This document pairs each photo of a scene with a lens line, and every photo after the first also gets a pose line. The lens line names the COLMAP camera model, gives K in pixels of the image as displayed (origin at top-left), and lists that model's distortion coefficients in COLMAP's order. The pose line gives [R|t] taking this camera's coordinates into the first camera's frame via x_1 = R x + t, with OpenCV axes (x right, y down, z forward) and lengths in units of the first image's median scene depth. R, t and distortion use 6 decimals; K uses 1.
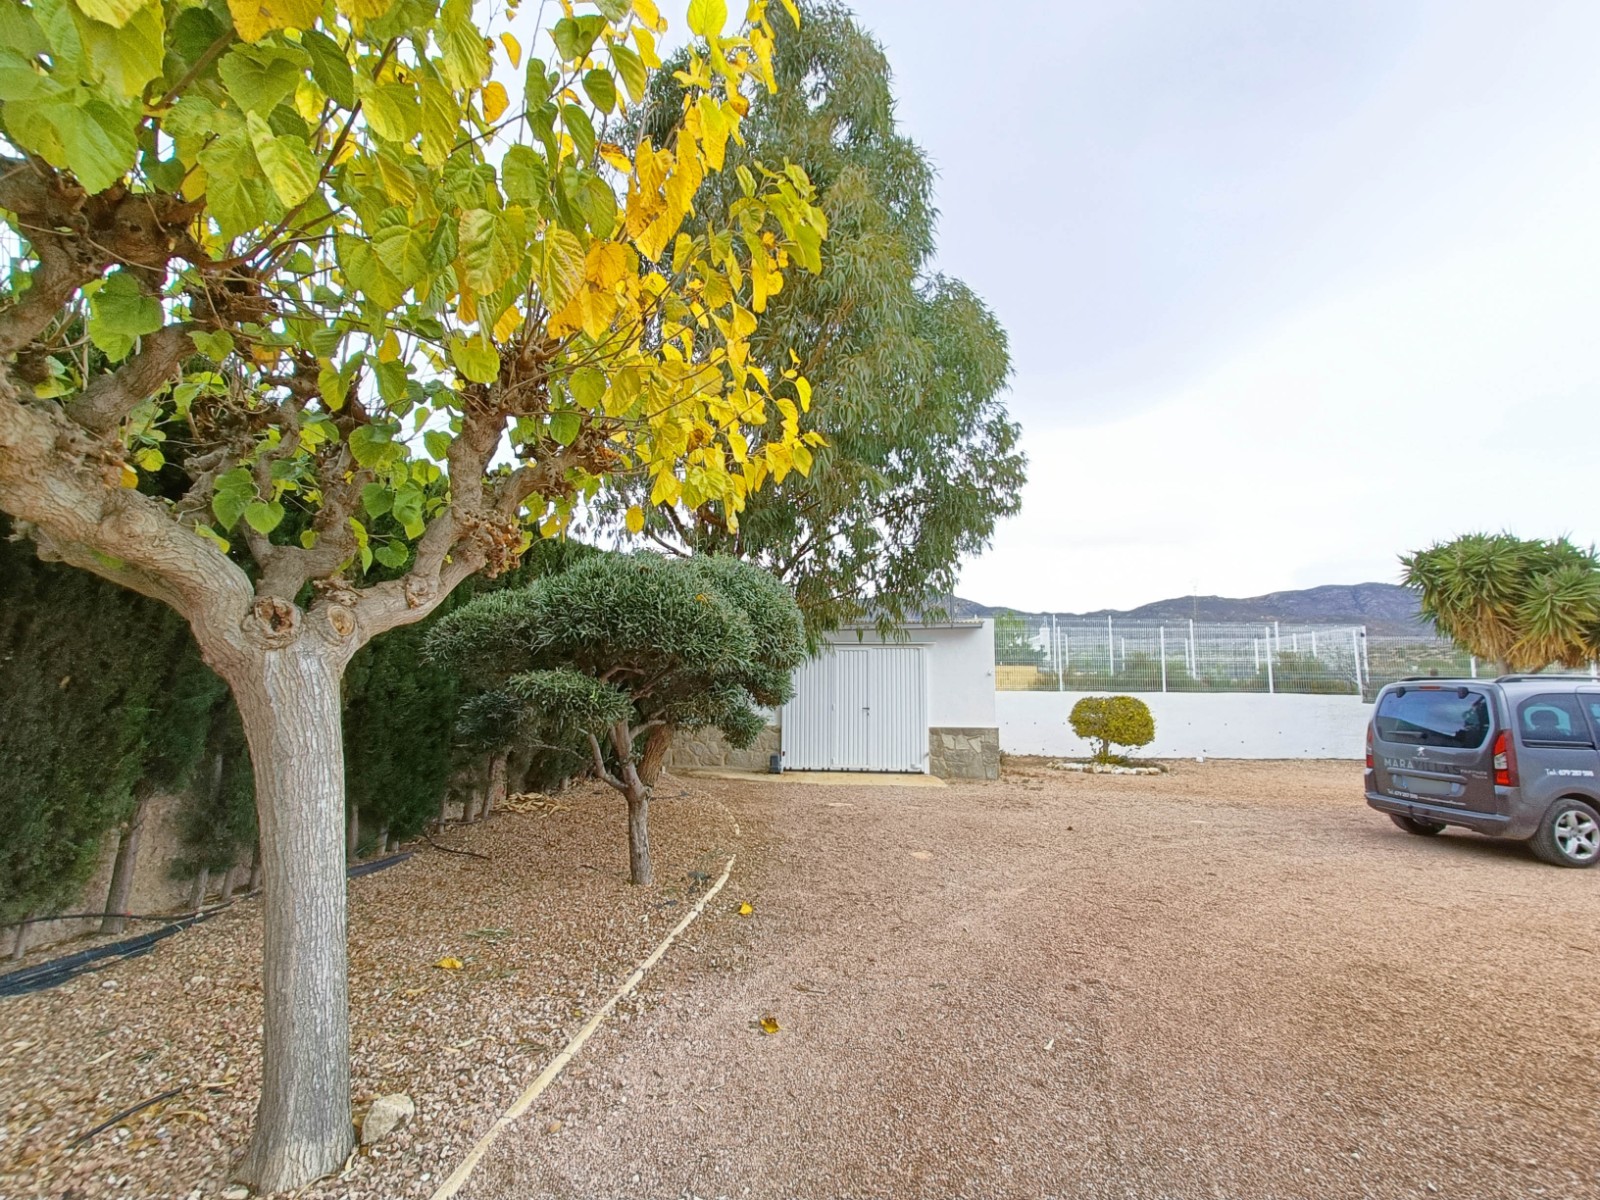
lens RADIAL K [[717.6, 0, 805.0], [0, 717.6, 601.1], [0, 0, 1]] dist [0.005950, -0.000164]
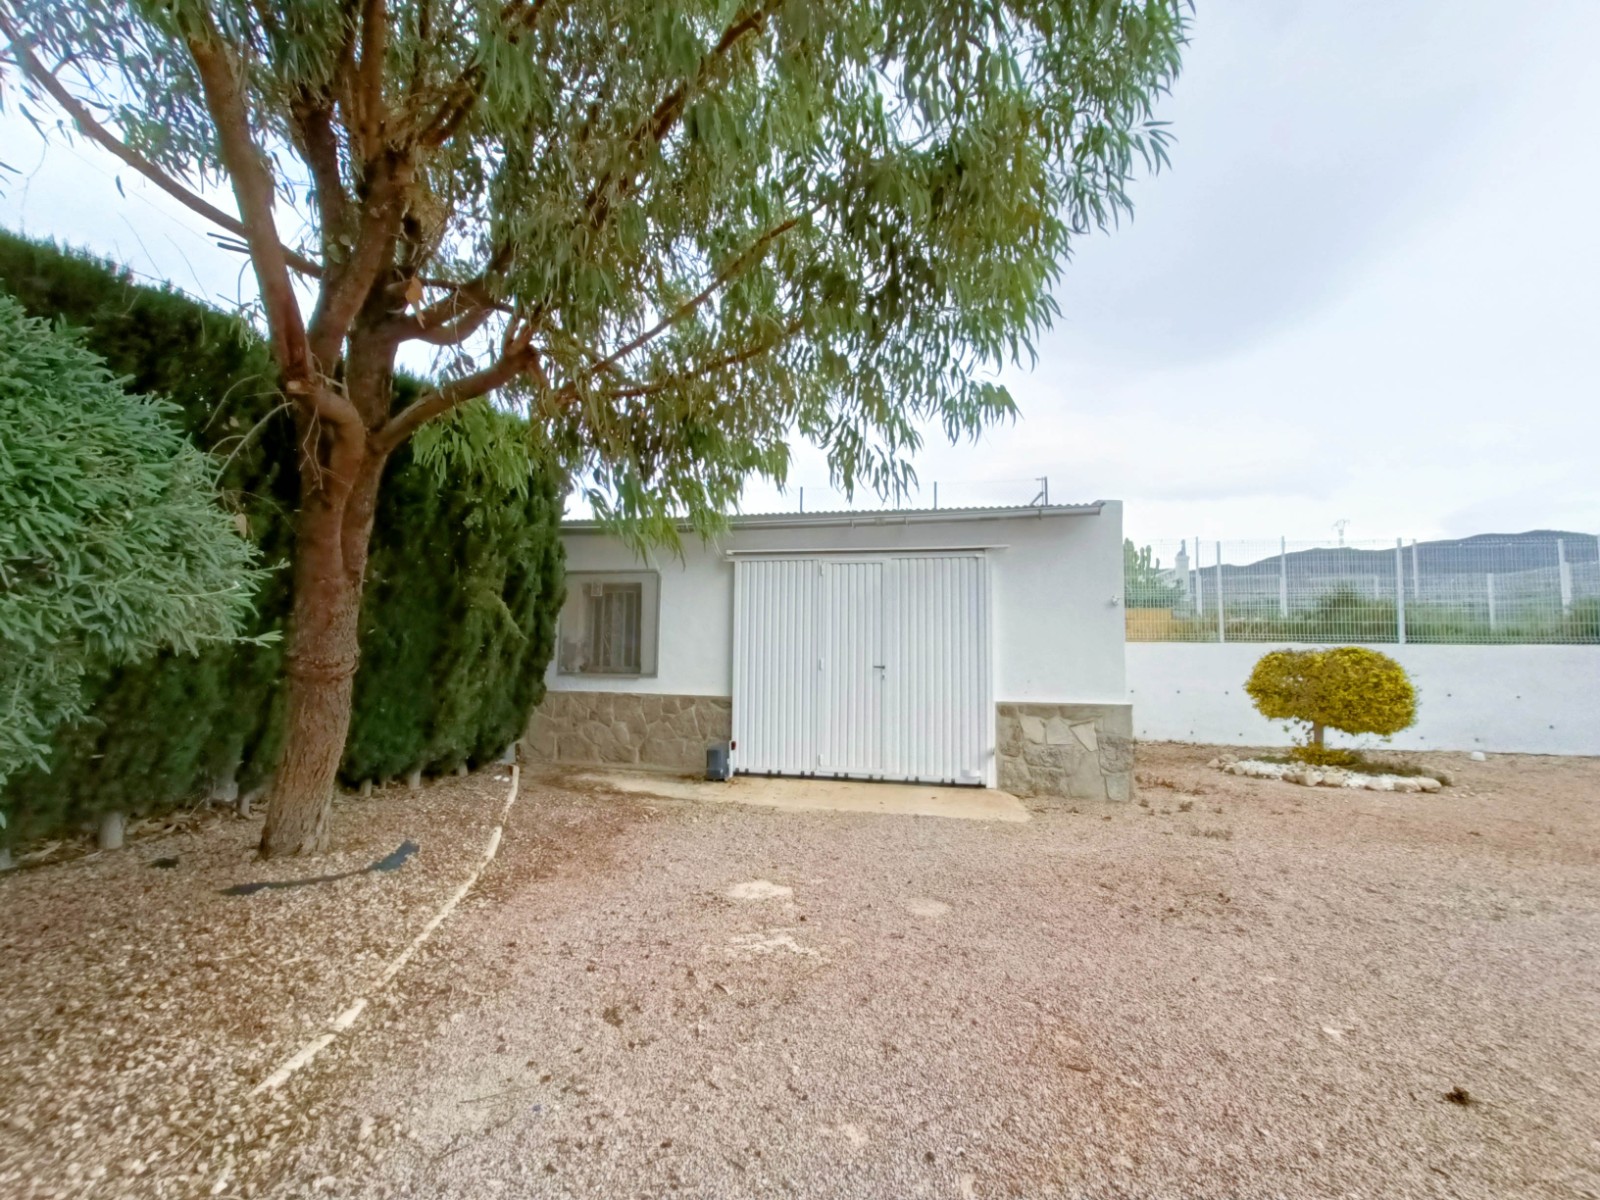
lens RADIAL K [[717.6, 0, 805.0], [0, 717.6, 601.1], [0, 0, 1]] dist [0.005950, -0.000164]
pose [[0.991787, -0.006992, -0.127707, 0.091625], [0.014169, 0.998365, 0.055373, 0.062606], [0.127111, -0.056728, 0.990265, 0.415585]]
